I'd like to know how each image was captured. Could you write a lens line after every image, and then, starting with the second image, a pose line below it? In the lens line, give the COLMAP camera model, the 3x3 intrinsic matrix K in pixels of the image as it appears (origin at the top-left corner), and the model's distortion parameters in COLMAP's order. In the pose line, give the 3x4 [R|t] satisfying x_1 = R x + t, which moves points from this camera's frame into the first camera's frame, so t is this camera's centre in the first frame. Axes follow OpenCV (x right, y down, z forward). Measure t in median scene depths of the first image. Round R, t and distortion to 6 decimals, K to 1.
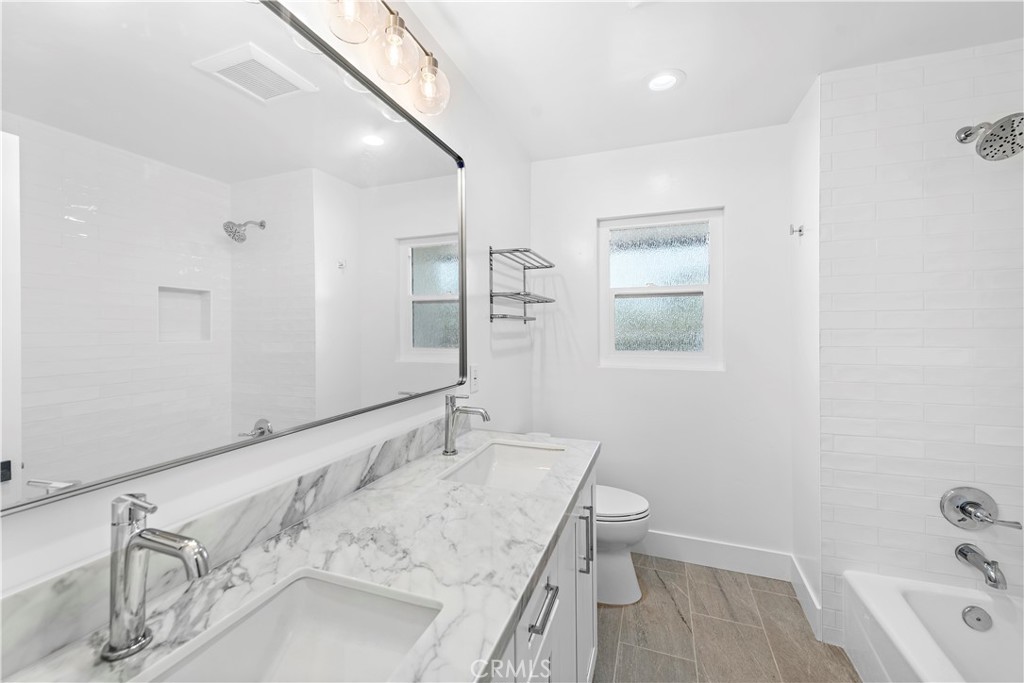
lens RADIAL K [[402.8, 0, 510.2], [0, 402.8, 331.7], [0, 0, 1]] dist [0.013664, -0.003372]
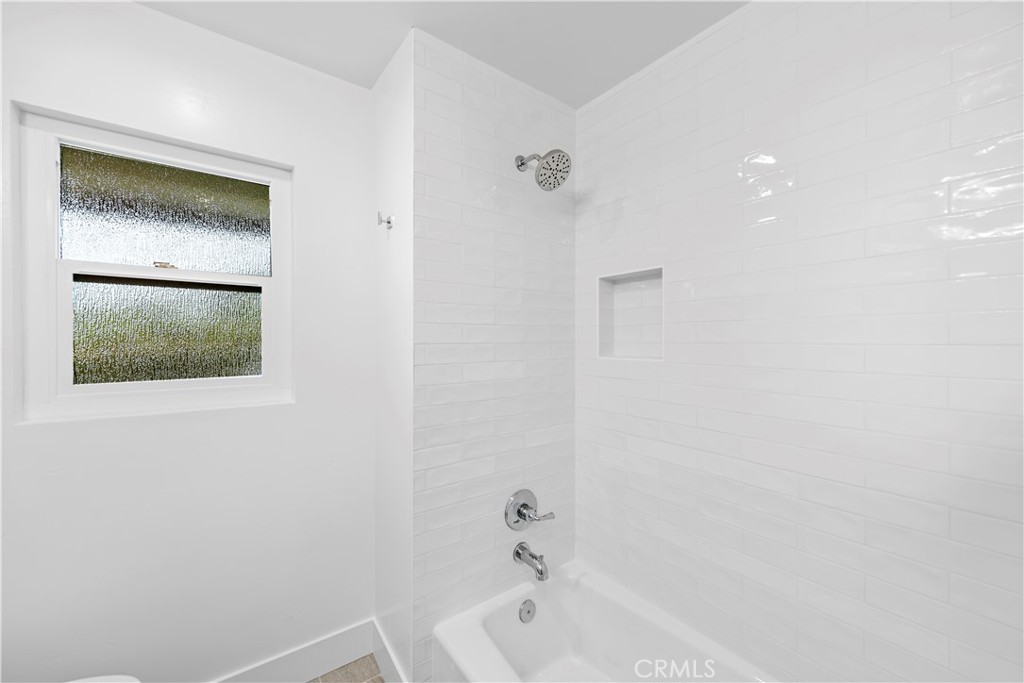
lens RADIAL K [[402.8, 0, 514.5], [0, 402.8, 340.1], [0, 0, 1]] dist [0.013664, -0.003372]
pose [[0.538304, 0.007256, 0.842720, 0.202044], [0.002482, 0.999945, -0.010195, -0.004734], [-0.842747, 0.007580, 0.538256, 0.418555]]
